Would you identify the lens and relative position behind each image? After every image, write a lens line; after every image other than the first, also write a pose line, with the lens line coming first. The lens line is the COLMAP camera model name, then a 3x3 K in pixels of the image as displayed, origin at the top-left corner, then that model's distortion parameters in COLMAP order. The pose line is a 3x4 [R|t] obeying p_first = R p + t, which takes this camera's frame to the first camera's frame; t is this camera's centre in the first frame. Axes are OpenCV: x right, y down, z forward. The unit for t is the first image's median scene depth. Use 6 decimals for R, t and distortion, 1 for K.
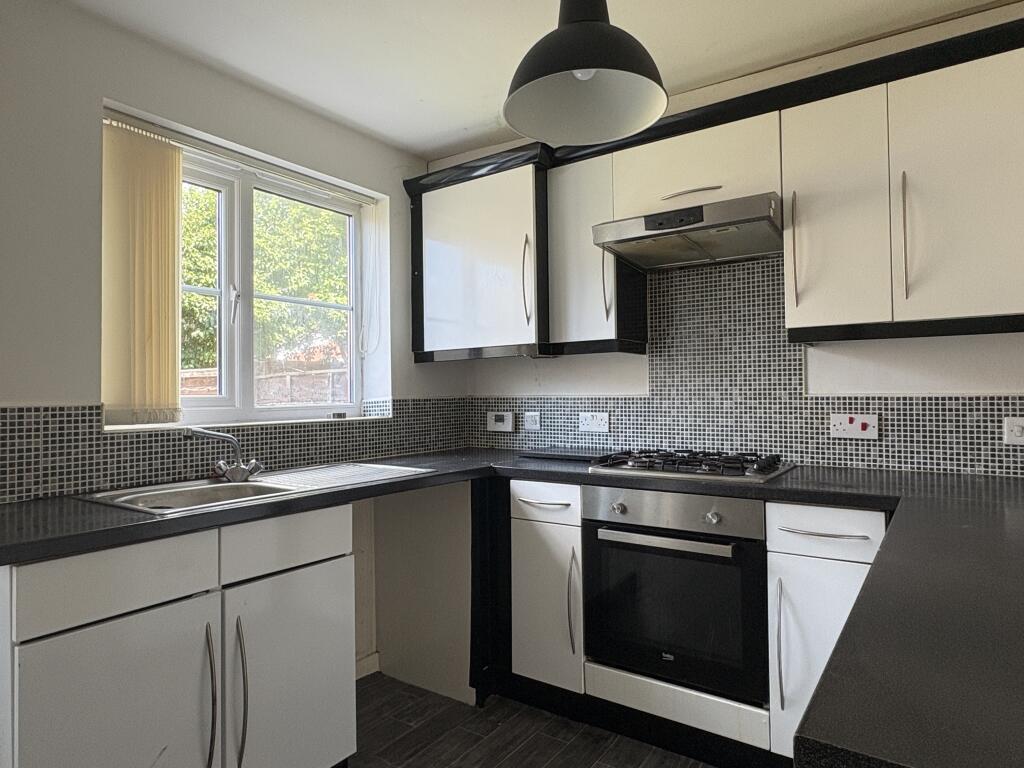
lens RADIAL K [[637.5, 0, 510.9], [0, 637.5, 385.2], [0, 0, 1]] dist [-0.004581, 0.002676]
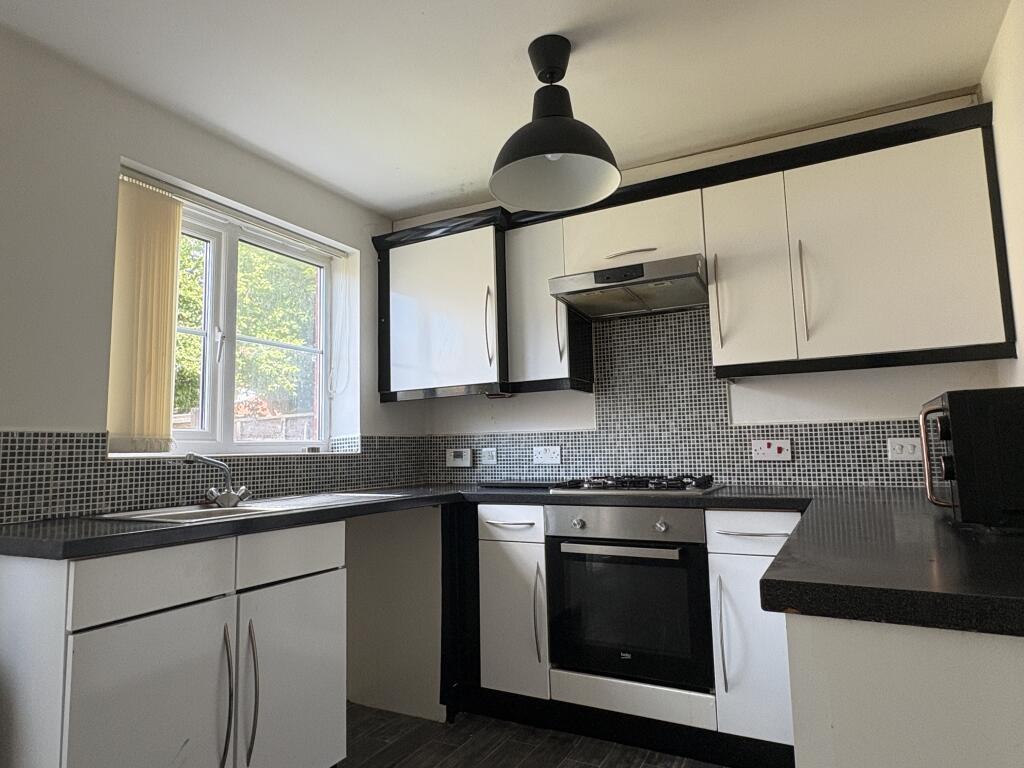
lens RADIAL K [[637.5, 0, 510.8], [0, 637.5, 380.3], [0, 0, 1]] dist [-0.004581, 0.002676]
pose [[0.993034, 0.000714, 0.117829, -0.081242], [0.010845, 0.995184, -0.097423, 0.047227], [-0.117331, 0.098022, 0.988243, -0.124282]]
